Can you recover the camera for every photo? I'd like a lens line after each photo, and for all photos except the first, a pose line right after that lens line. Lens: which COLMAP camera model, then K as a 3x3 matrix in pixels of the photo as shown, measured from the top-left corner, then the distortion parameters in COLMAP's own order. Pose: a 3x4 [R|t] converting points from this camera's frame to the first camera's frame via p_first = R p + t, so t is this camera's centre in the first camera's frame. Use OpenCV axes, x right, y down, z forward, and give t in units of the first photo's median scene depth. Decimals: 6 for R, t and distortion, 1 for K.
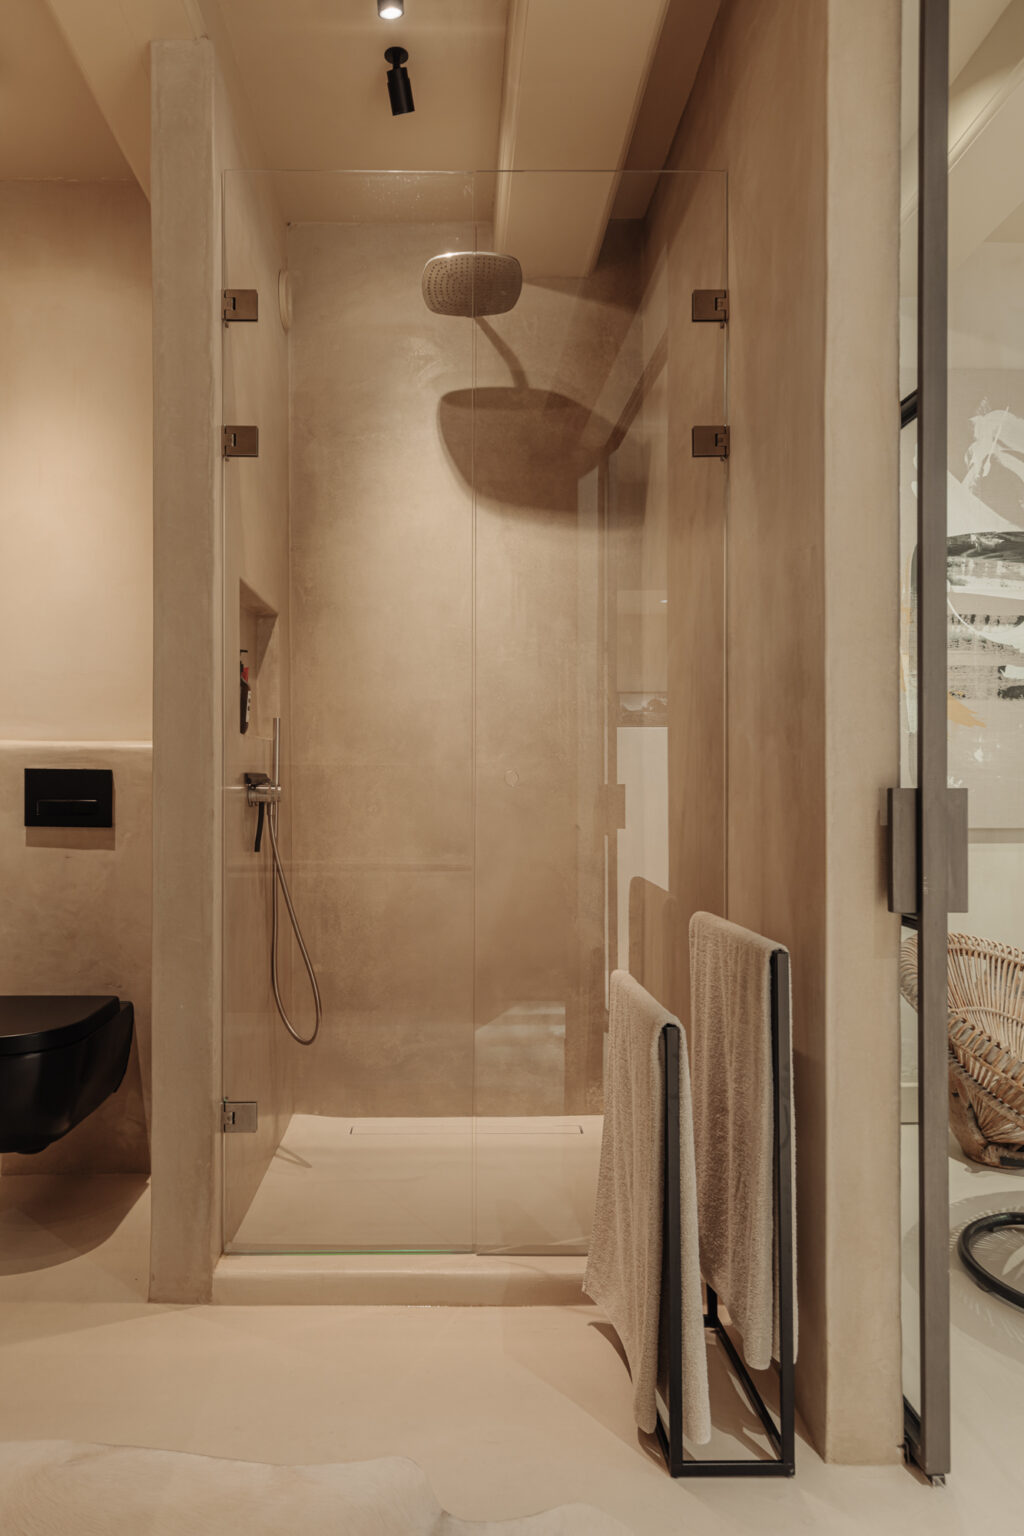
lens RADIAL K [[940.8, 0, 511.1], [0, 940.8, 776.2], [0, 0, 1]] dist [-0.018473, 0.001693]
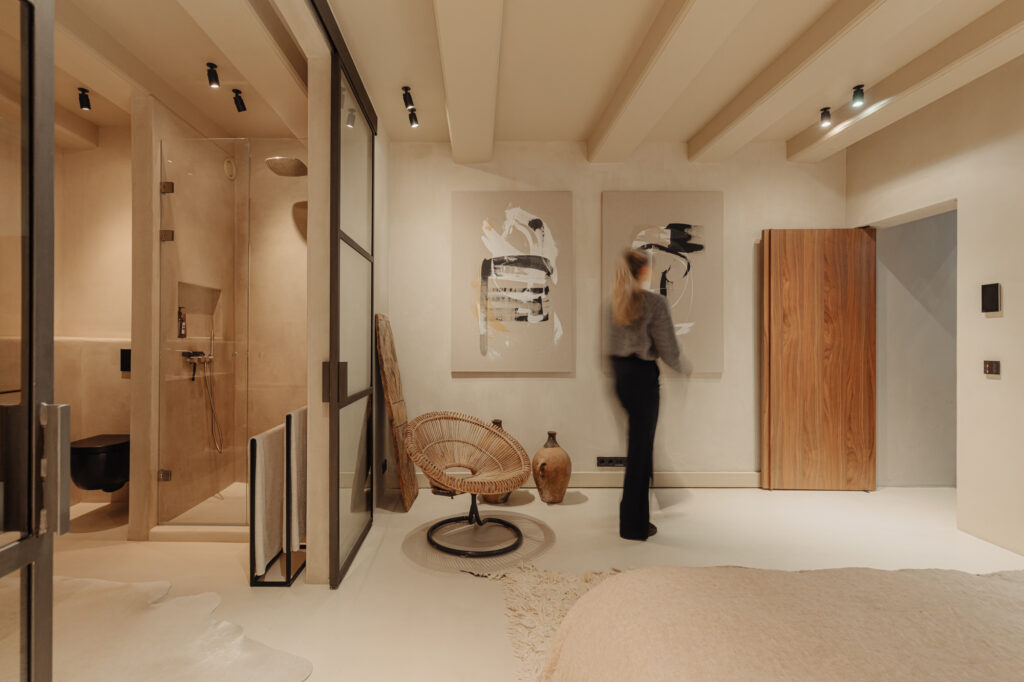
lens RADIAL K [[464.0, 0, 508.6], [0, 464.0, 336.1], [0, 0, 1]] dist [0.002272, -0.000481]
pose [[0.999859, 0.000919, -0.016791, 0.524185], [-0.001079, 0.999954, -0.009514, -0.029606], [0.016782, 0.009531, 0.999814, -0.262361]]
